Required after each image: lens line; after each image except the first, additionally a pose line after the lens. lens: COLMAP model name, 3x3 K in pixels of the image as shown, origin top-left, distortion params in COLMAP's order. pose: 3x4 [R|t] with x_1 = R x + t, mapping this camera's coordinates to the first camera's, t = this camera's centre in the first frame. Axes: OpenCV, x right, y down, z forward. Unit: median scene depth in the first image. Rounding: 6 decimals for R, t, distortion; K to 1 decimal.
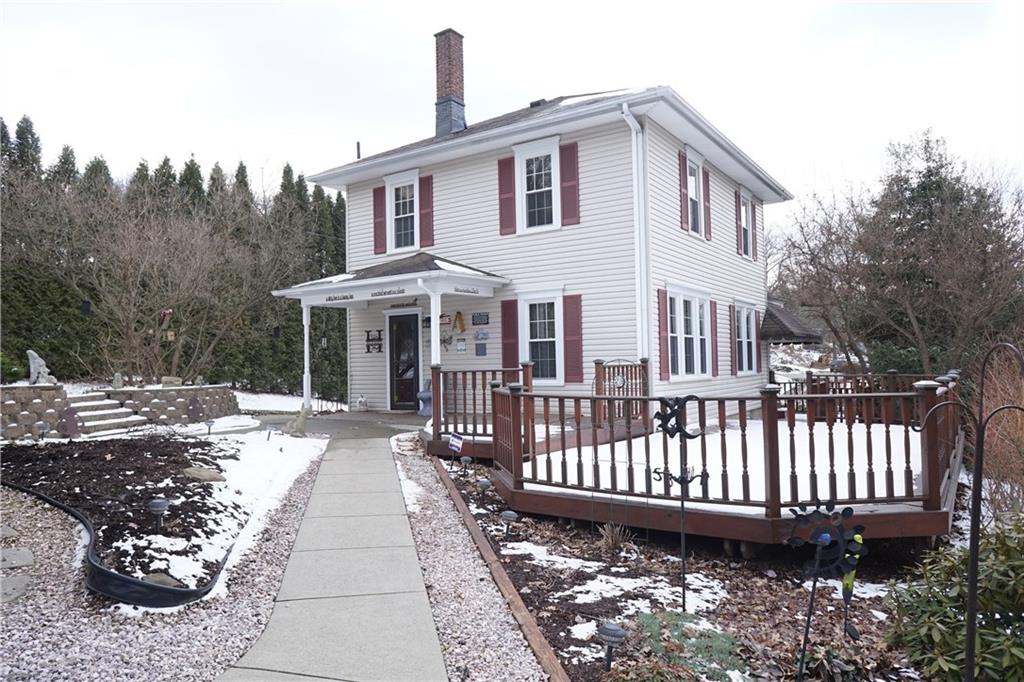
lens RADIAL K [[685.4, 0, 510.3], [0, 685.4, 341.3], [0, 0, 1]] dist [-0.006534, -0.001781]
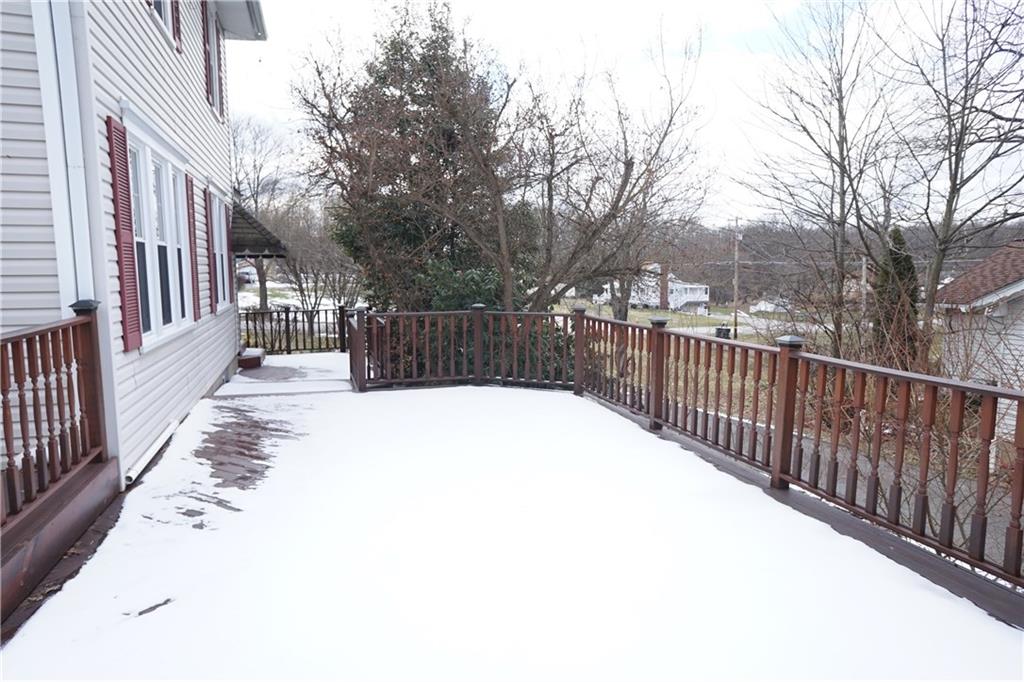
lens RADIAL K [[685.4, 0, 509.6], [0, 685.4, 345.6], [0, 0, 1]] dist [-0.006534, -0.001781]
pose [[0.644935, -0.075985, 0.760451, 0.059856], [-0.030771, 0.991656, 0.125184, -0.004153], [-0.763618, -0.104135, 0.637216, 0.565474]]
